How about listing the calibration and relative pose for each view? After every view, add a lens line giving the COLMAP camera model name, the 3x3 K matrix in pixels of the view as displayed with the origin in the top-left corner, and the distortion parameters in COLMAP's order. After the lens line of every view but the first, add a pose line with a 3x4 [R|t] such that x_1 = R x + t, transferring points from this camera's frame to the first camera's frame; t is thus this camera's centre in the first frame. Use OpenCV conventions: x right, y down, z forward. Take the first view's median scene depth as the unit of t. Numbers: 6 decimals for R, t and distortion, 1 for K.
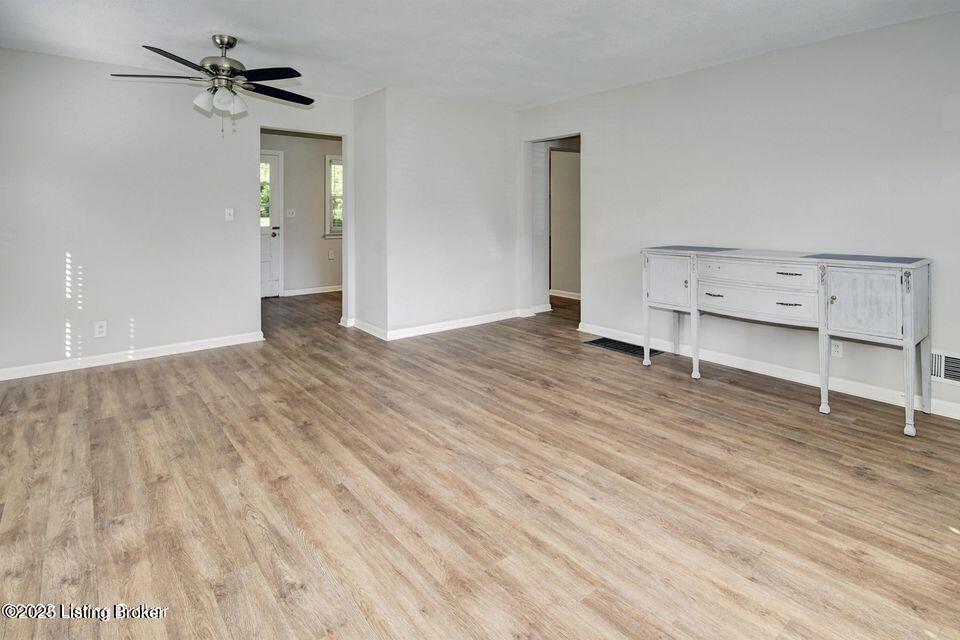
lens RADIAL K [[481.4, 0, 480.0], [0, 481.4, 320.0], [0, 0, 1]] dist [0.000270, 0.000006]
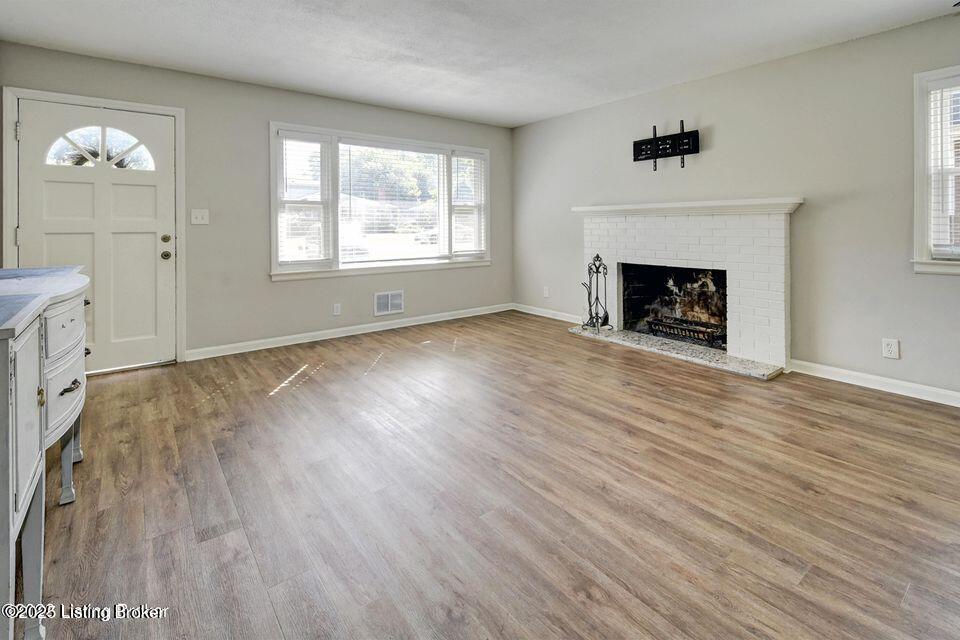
lens RADIAL K [[441.0, 0, 482.2], [0, 441.0, 308.9], [0, 0, 1]] dist [0.000799, -0.006849]
pose [[-0.999866, 0.001267, 0.016325, 0.139715], [0.007608, 0.918778, 0.394701, -0.328333], [-0.014499, 0.394772, -0.918665, 1.619502]]
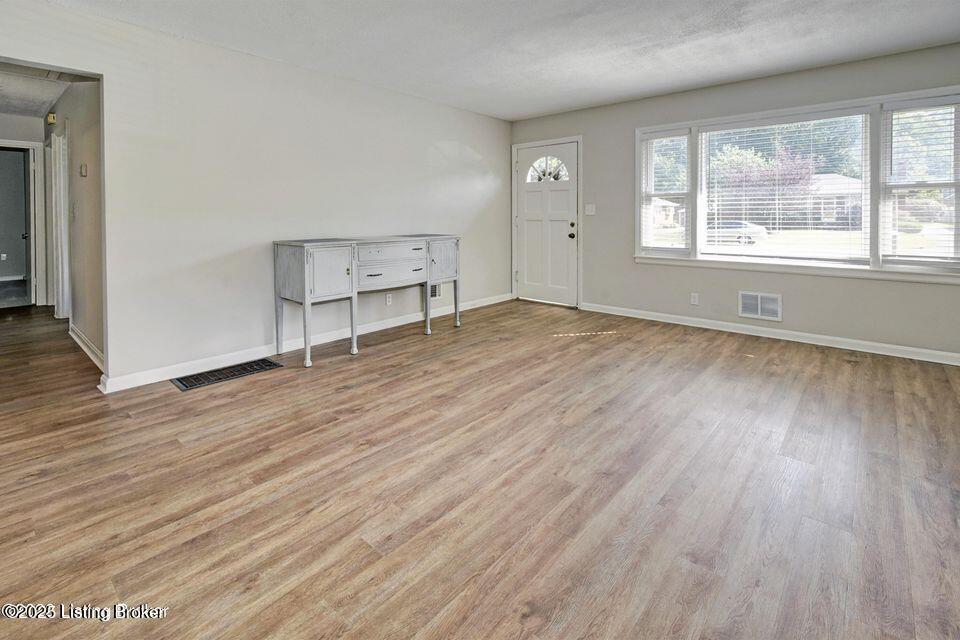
lens RADIAL K [[441.0, 0, 482.2], [0, 441.0, 308.9], [0, 0, 1]] dist [0.000799, -0.006849]
pose [[-0.174412, -0.200340, 0.964077, -0.776919], [0.216007, 0.947450, 0.235963, -0.211413], [-0.960688, 0.249402, -0.121971, 1.095814]]
